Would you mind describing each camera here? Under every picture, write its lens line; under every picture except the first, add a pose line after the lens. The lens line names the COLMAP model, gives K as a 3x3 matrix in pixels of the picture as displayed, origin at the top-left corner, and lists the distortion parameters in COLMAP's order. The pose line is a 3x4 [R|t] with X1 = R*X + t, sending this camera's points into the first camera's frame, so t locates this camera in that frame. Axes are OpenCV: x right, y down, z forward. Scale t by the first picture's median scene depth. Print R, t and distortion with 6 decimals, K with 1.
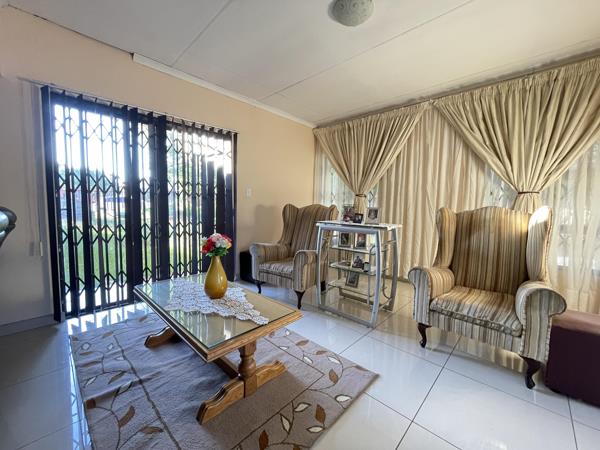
lens RADIAL K [[244.1, 0, 300.0], [0, 244.1, 225.0], [0, 0, 1]] dist [-0.000395, 0.000012]
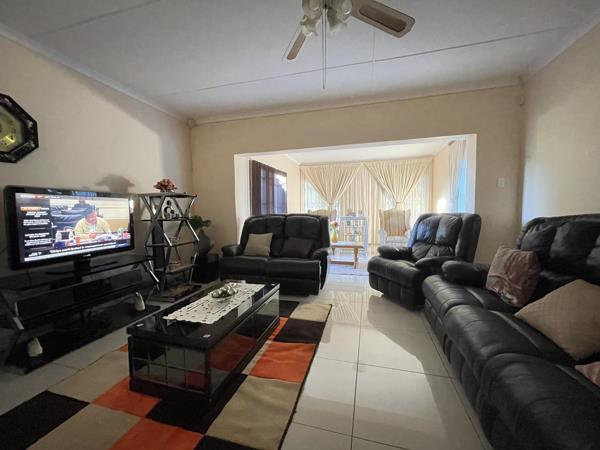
lens RADIAL K [[244.1, 0, 300.0], [0, 244.1, 225.0], [0, 0, 1]] dist [-0.000395, 0.000012]
pose [[0.882648, -0.058291, 0.466405, -1.214020], [0.063948, 0.997946, 0.003704, 0.032026], [-0.465663, 0.026557, 0.884563, -0.812032]]
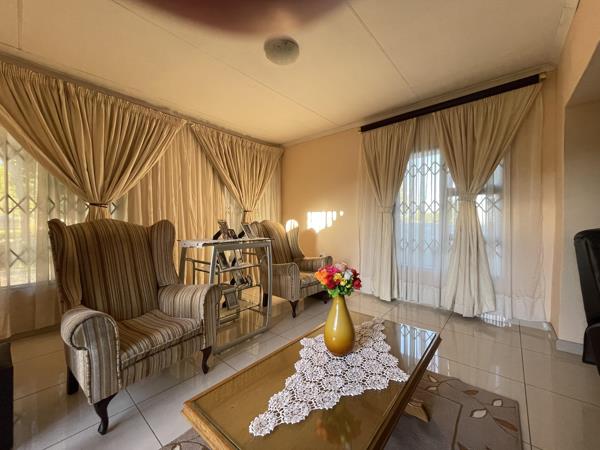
lens RADIAL K [[244.1, 0, 300.0], [0, 244.1, 225.0], [0, 0, 1]] dist [-0.000395, 0.000012]
pose [[-0.065164, -0.029719, 0.997432, -0.626721], [0.077602, 0.996378, 0.034757, -0.064532], [-0.994853, 0.079668, -0.062622, 0.684311]]
